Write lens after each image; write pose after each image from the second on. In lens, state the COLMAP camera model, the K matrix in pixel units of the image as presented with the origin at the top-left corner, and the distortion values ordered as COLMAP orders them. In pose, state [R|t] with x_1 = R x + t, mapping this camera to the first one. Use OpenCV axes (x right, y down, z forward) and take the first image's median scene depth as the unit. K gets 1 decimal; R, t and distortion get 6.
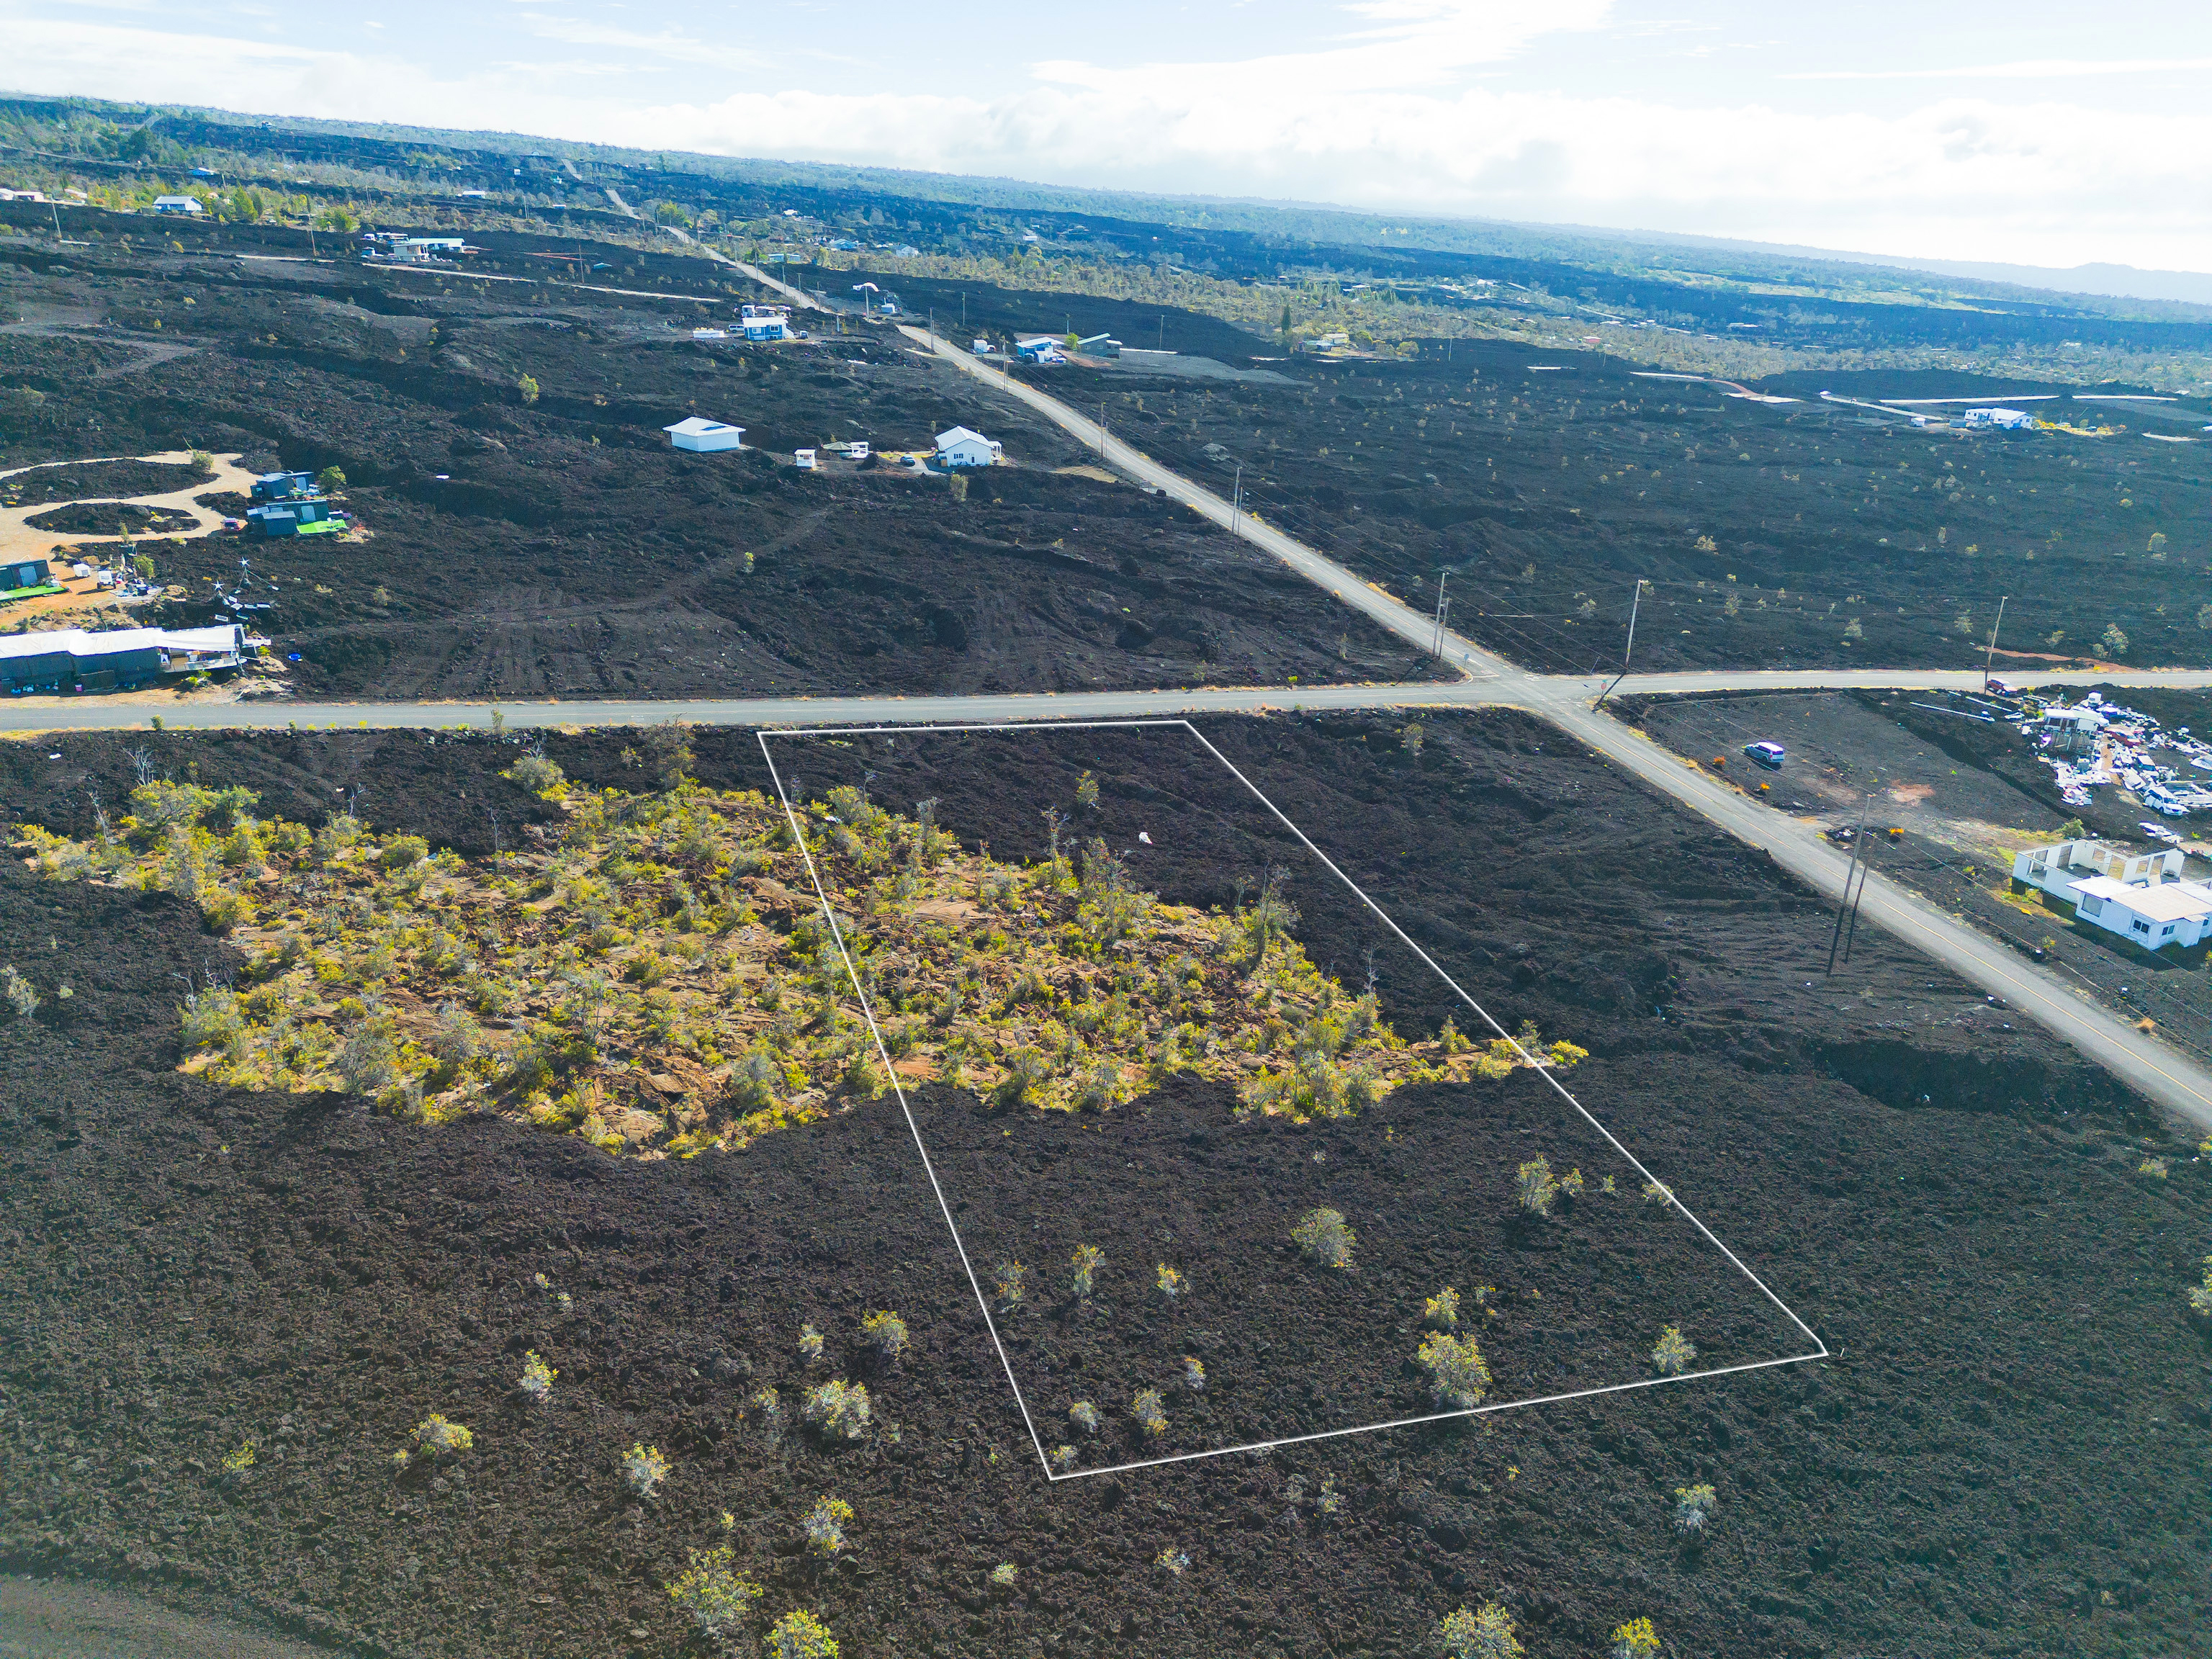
lens RADIAL K [[1551.1, 0, 1117.0], [0, 1551.1, 826.5], [0, 0, 1]] dist [0.097148, -0.115731]
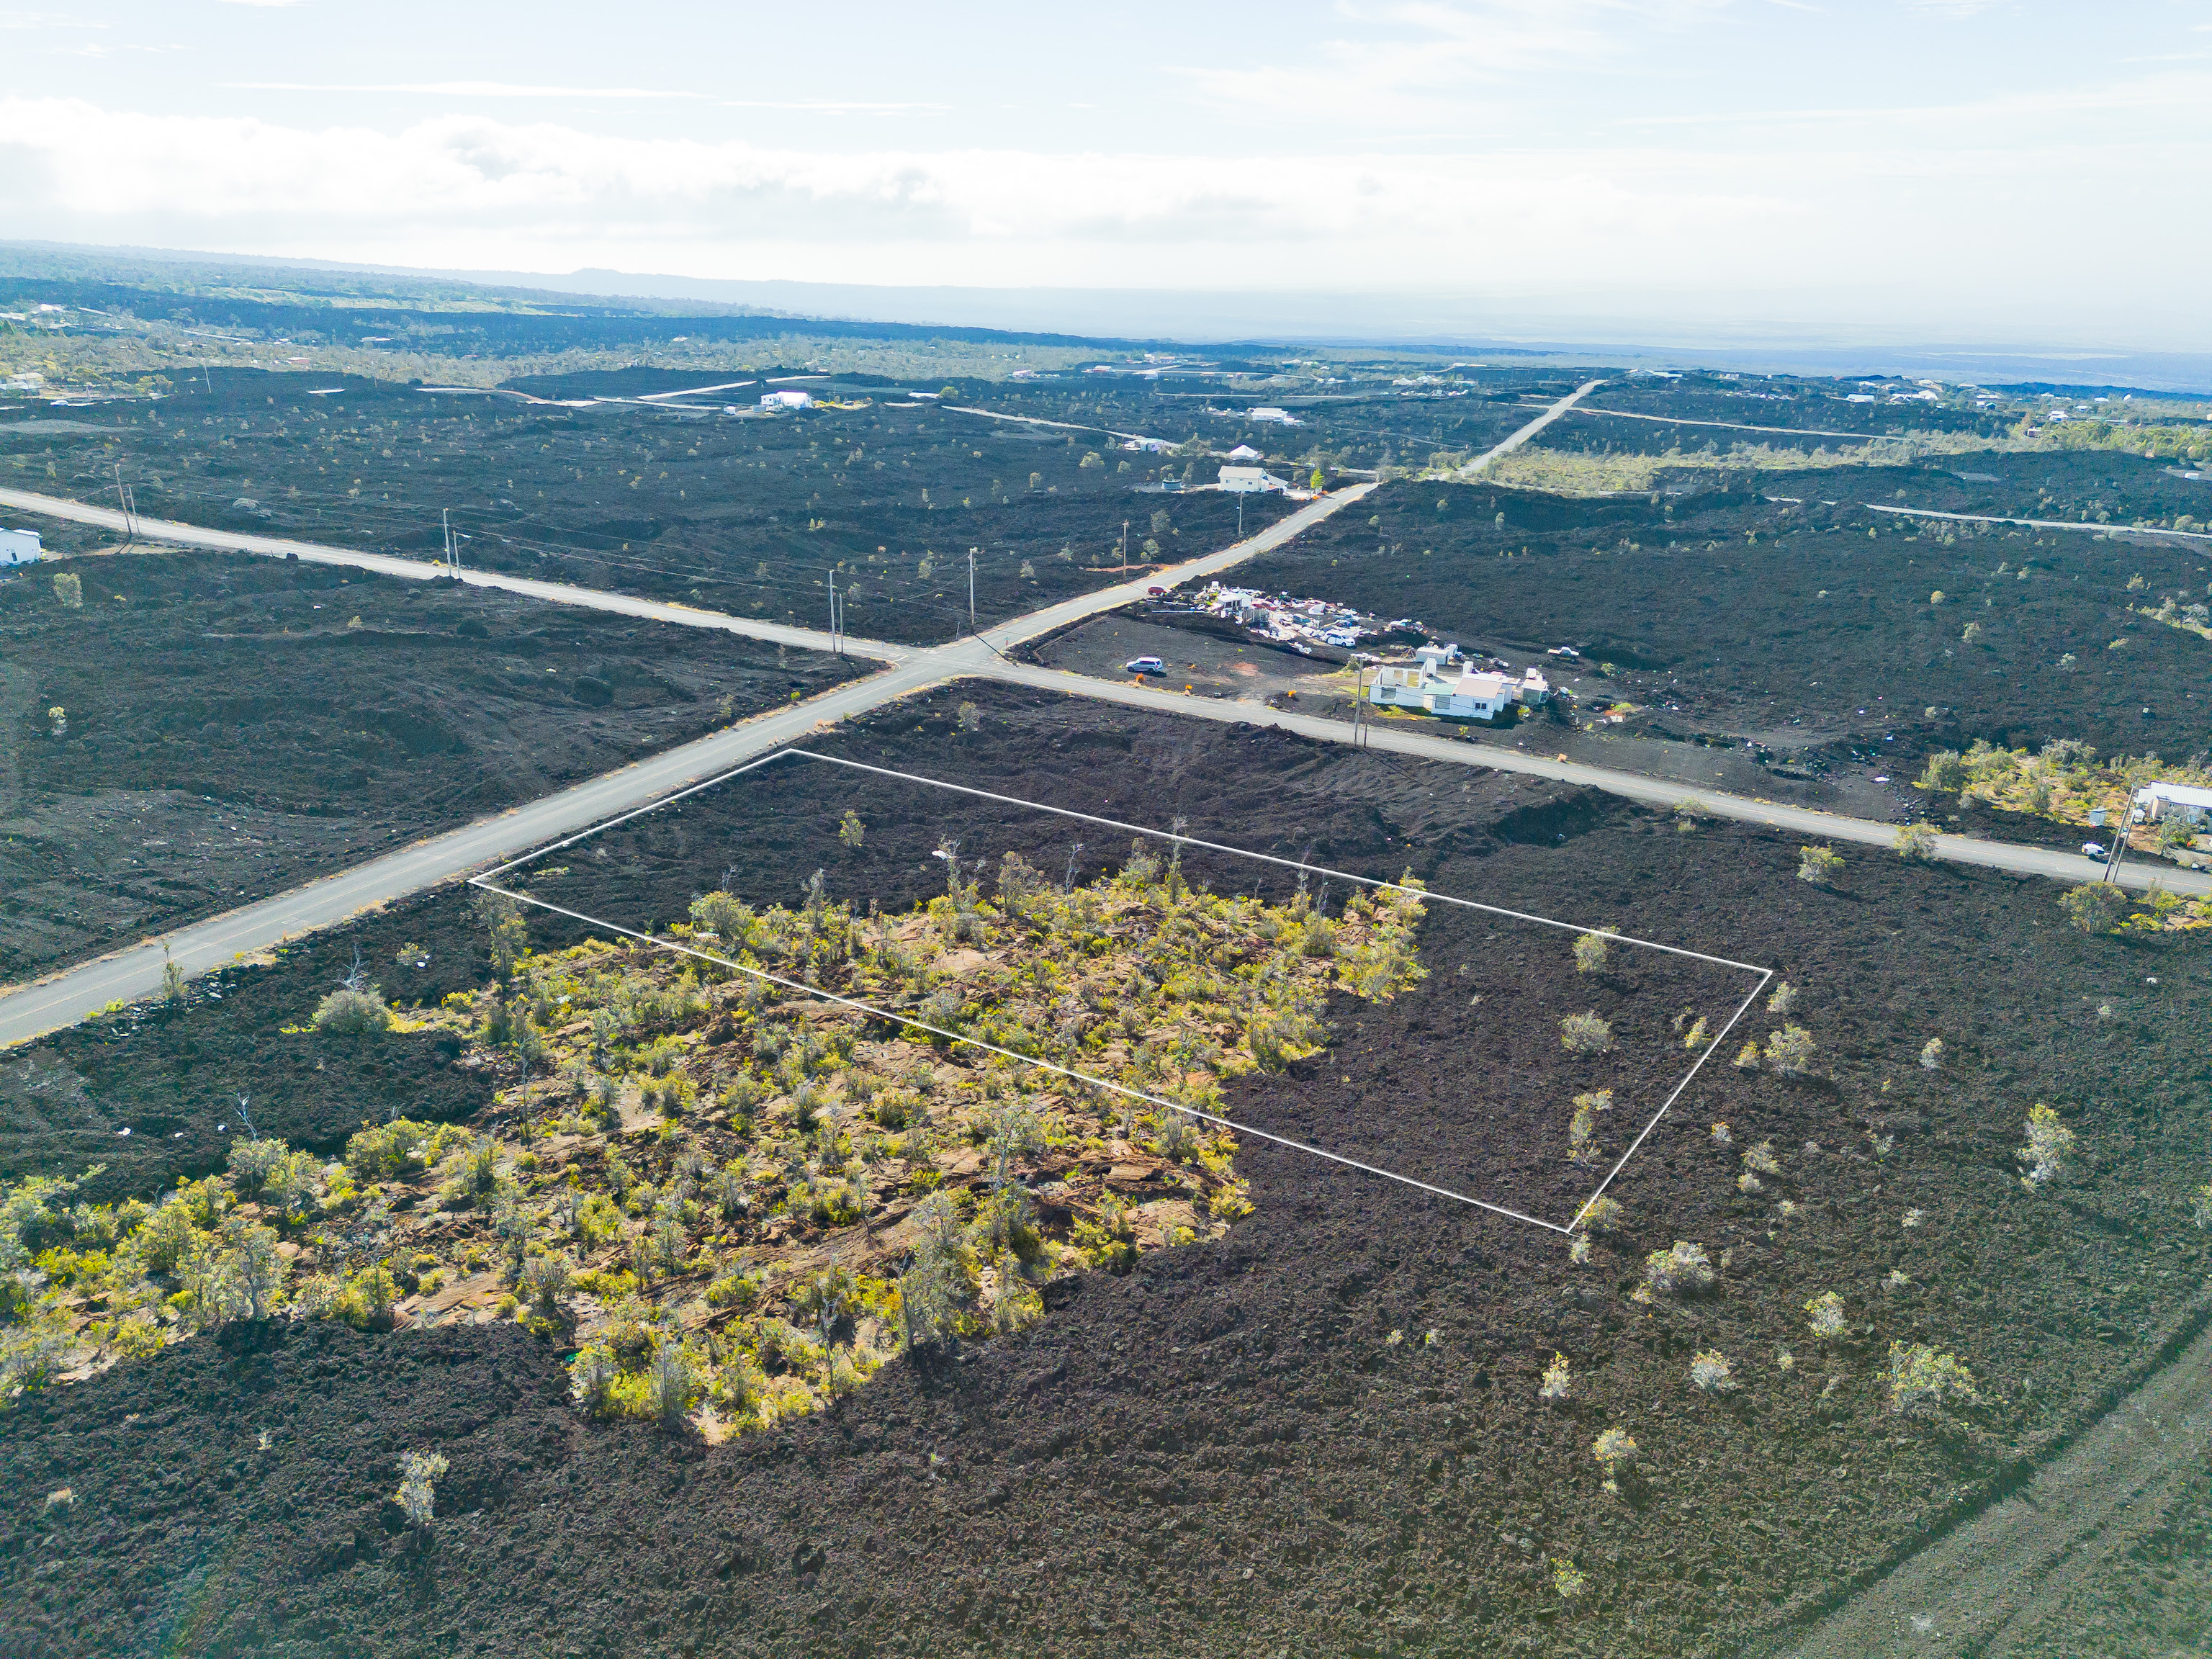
lens RADIAL K [[1551.1, 0, 1117.0], [0, 1551.1, 826.5], [0, 0, 1]] dist [0.097148, -0.115731]
pose [[0.663505, -0.284950, 0.691784, -0.671720], [0.289682, 0.950355, 0.113617, -0.103106], [-0.689815, 0.125012, 0.713111, 0.259501]]
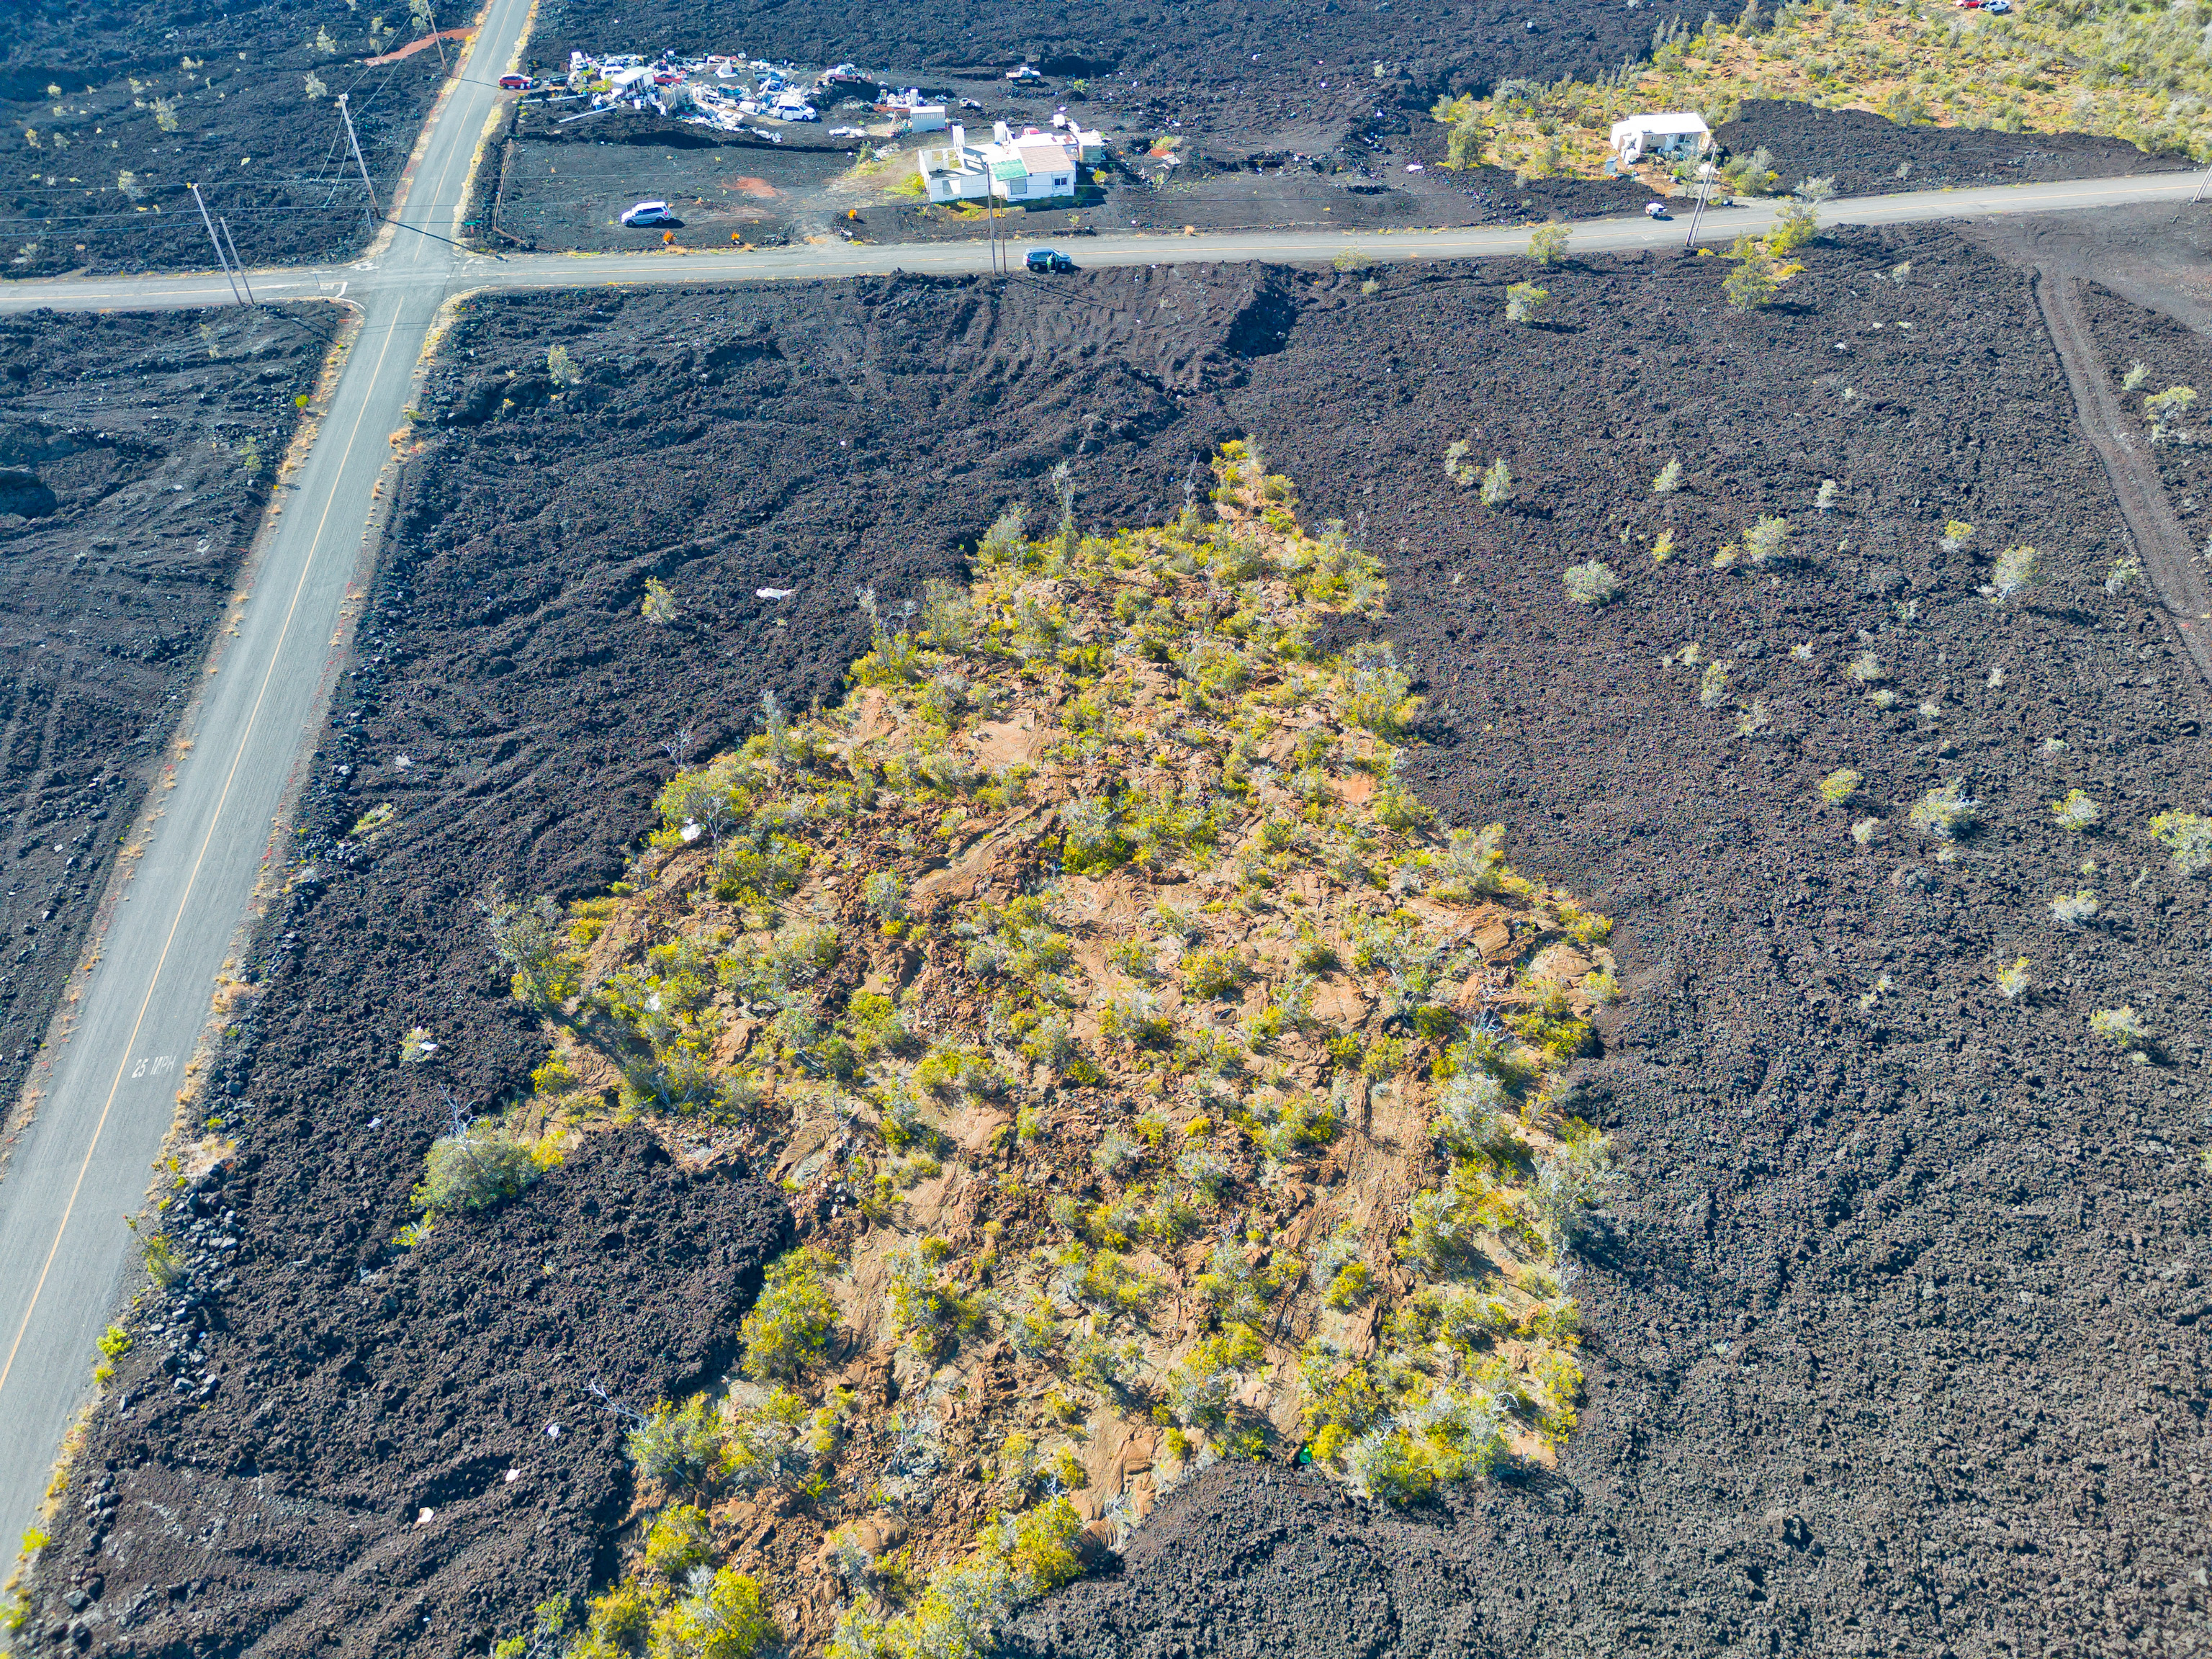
lens RADIAL K [[1552.5, 0, 1117.0], [0, 1552.5, 833.1], [0, 0, 1]] dist [0.059922, -0.046843]
pose [[0.148091, -0.694697, 0.703893, -0.675192], [0.392855, 0.694499, 0.602774, -0.357028], [-0.907598, 0.187263, 0.375764, 0.667517]]
